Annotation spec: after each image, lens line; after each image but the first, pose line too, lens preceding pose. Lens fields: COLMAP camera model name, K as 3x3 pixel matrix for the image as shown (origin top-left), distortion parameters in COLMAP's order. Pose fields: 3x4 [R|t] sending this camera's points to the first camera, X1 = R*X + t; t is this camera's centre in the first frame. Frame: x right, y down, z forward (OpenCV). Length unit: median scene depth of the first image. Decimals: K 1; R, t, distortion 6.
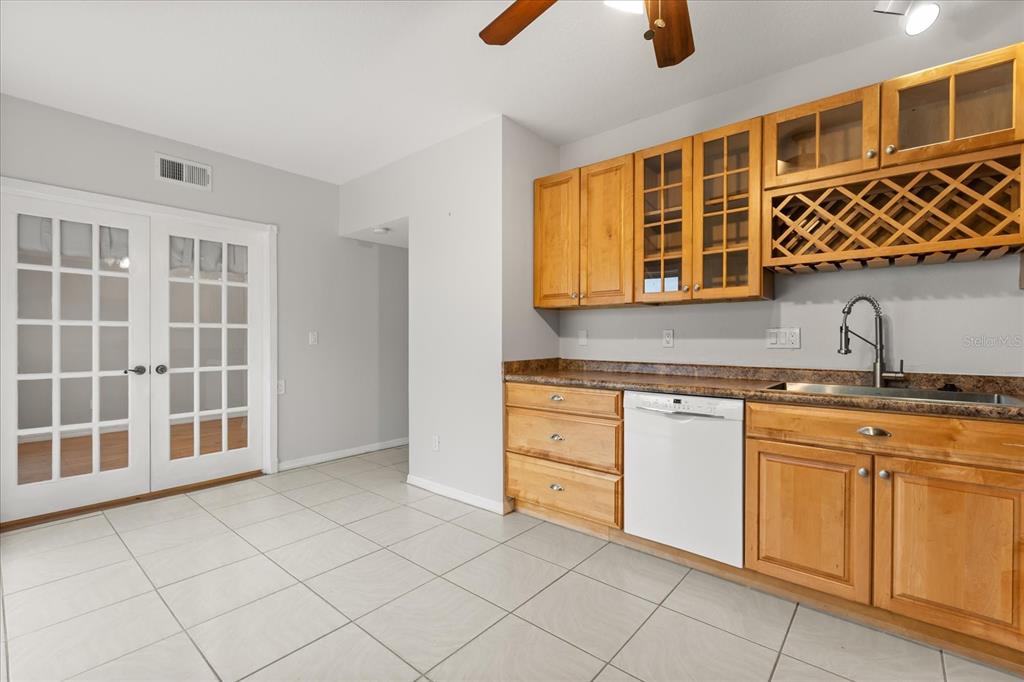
lens RADIAL K [[453.2, 0, 514.8], [0, 453.2, 337.1], [0, 0, 1]] dist [-0.000080, -0.000074]
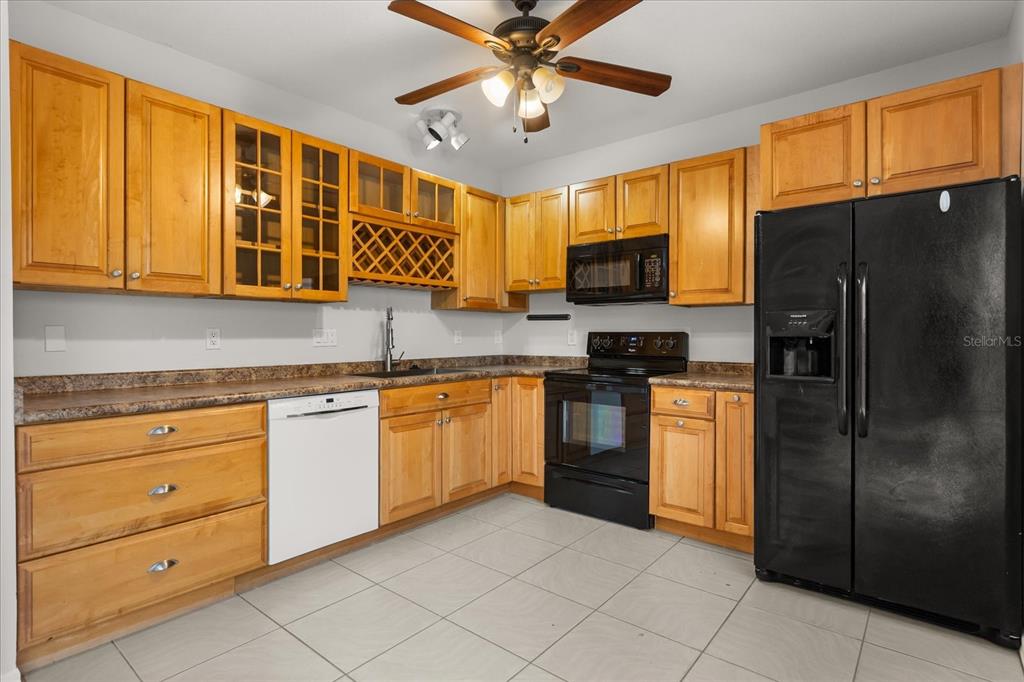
lens RADIAL K [[453.2, 0, 514.8], [0, 453.2, 337.1], [0, 0, 1]] dist [-0.000080, -0.000074]
pose [[0.048009, -0.003551, 0.998841, -0.604679], [0.003361, 0.999989, 0.003393, -0.001502], [-0.998841, 0.003194, 0.048020, 0.516827]]
